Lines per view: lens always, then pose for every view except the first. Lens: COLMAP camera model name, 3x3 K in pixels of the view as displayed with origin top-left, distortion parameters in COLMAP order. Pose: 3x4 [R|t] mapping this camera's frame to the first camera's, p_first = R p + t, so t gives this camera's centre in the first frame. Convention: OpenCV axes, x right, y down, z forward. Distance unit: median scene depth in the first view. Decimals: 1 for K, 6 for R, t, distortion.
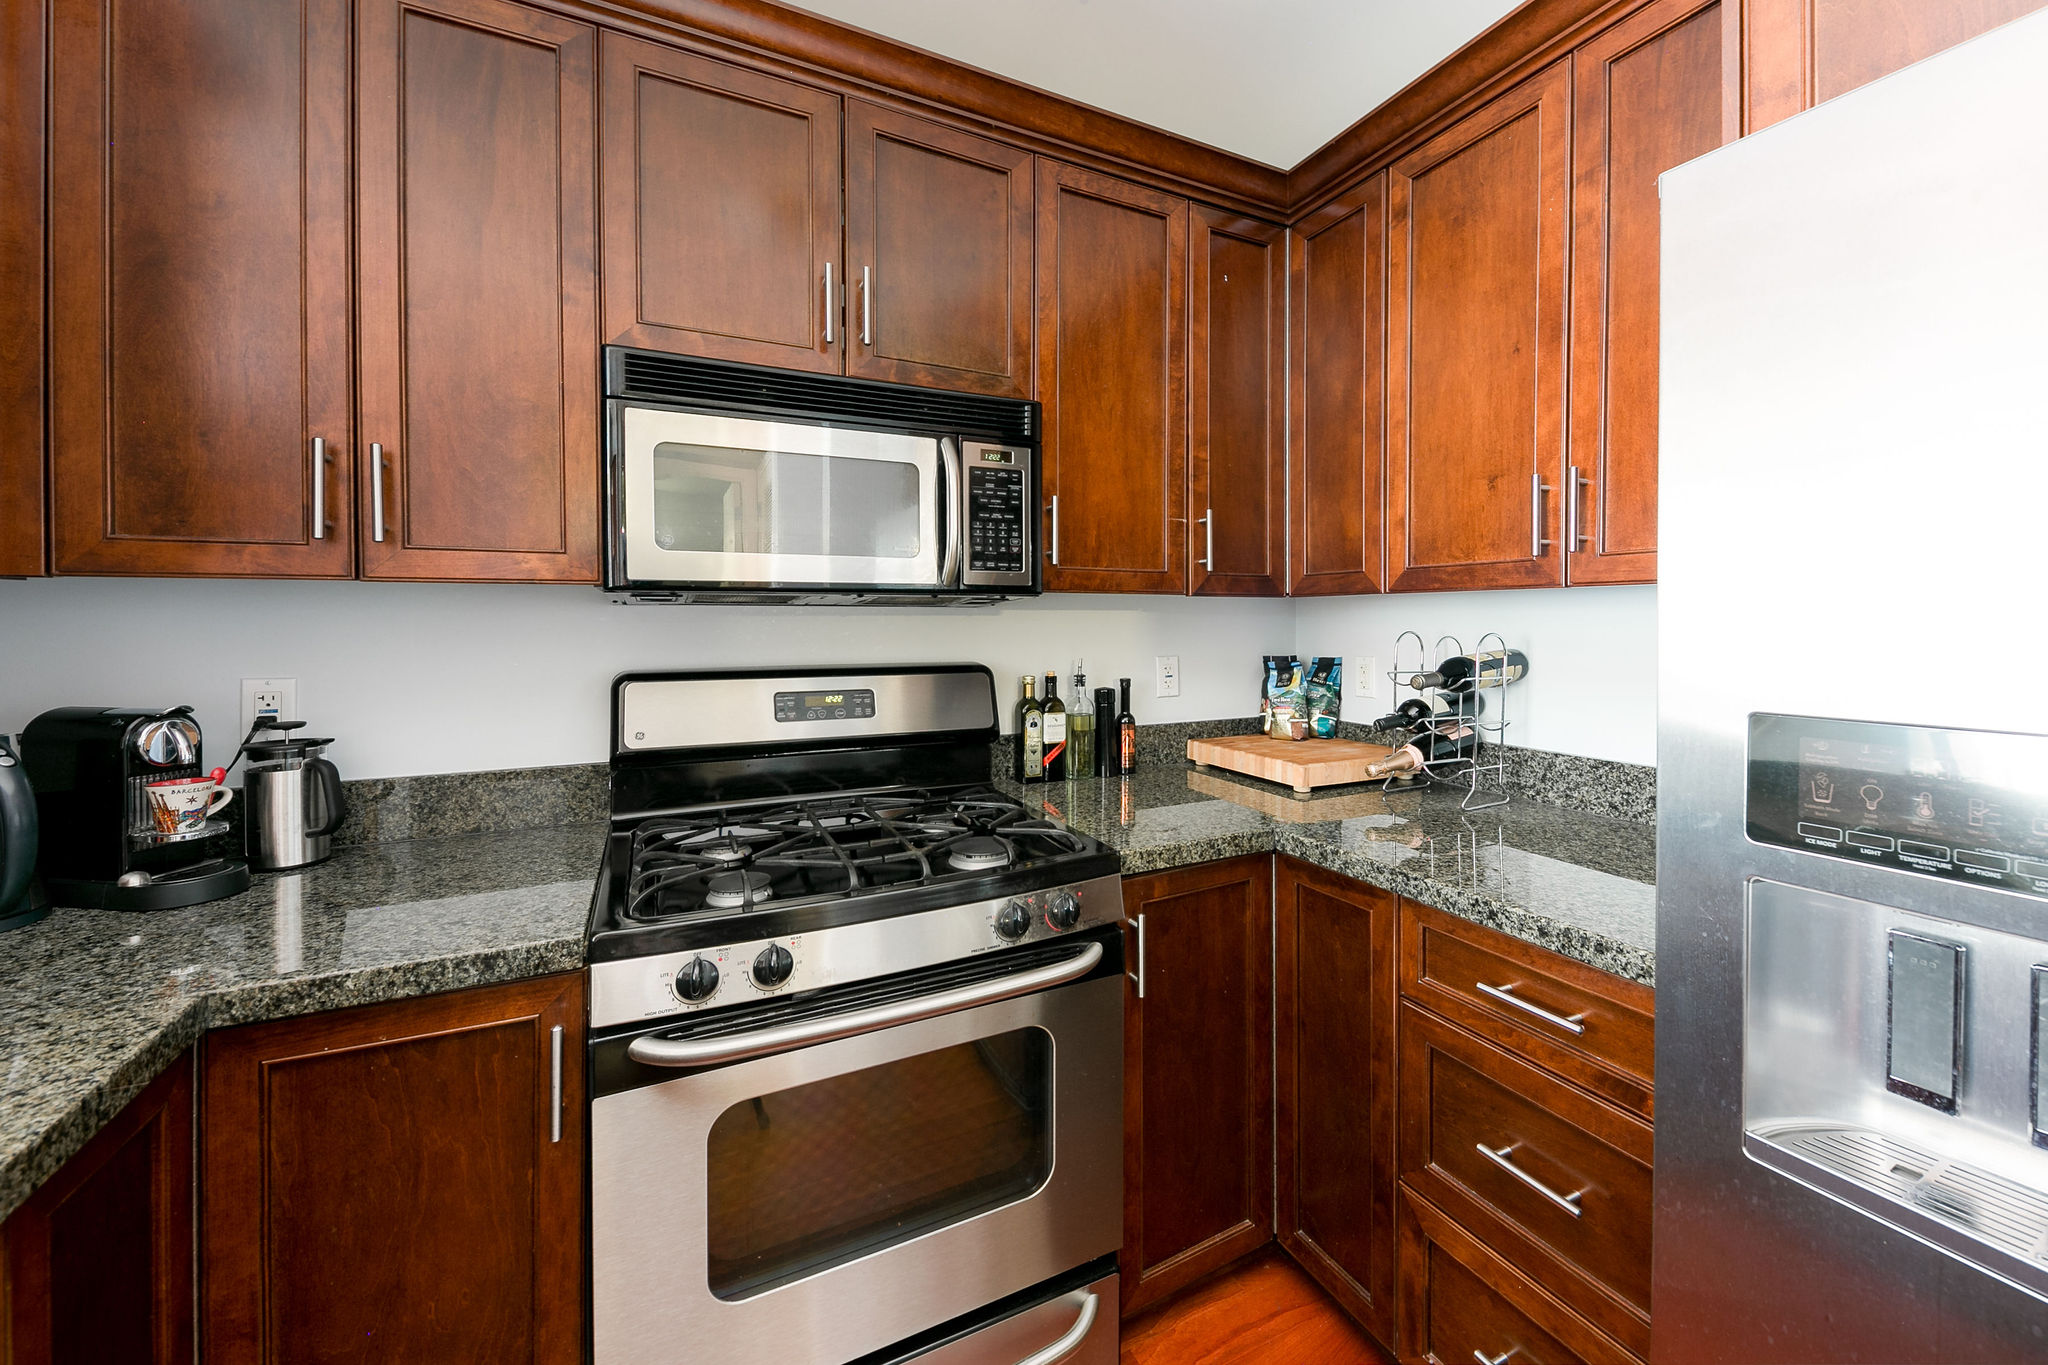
lens RADIAL K [[878.4, 0, 1189.2], [0, 878.4, 624.9], [0, 0, 1]] dist [0.003421, -0.000052]
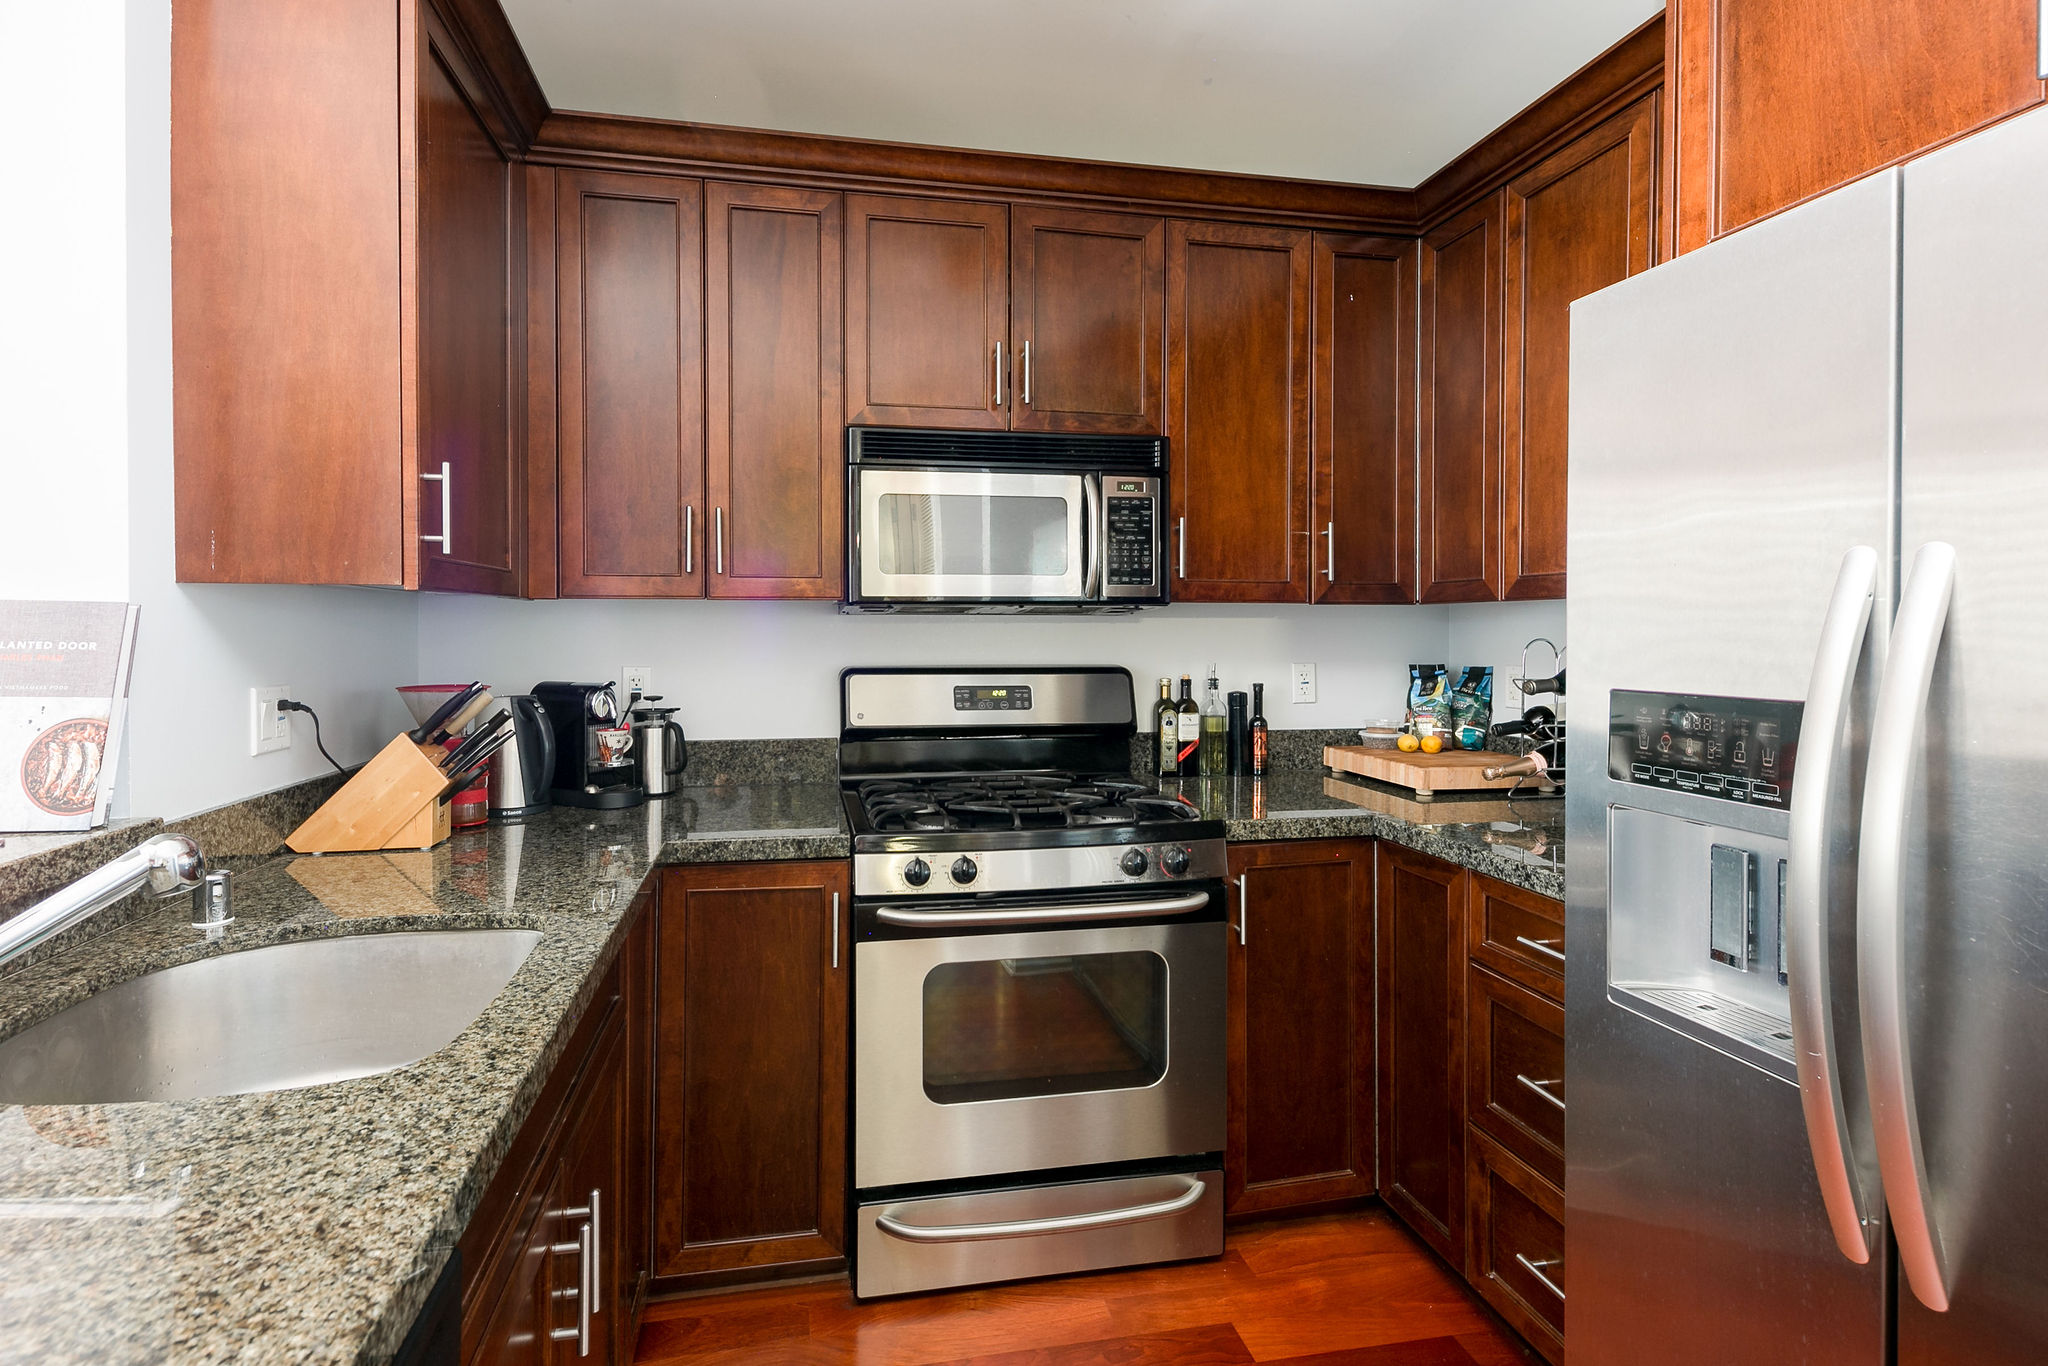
lens RADIAL K [[1081.2, 0, 1025.1], [0, 1081.2, 641.8], [0, 0, 1]] dist [0.001625, 0.000123]
pose [[0.940829, 0.005414, -0.338838, 0.137780], [-0.003152, 0.999969, 0.007225, 0.004829], [0.338867, -0.005729, 0.940817, -0.404462]]
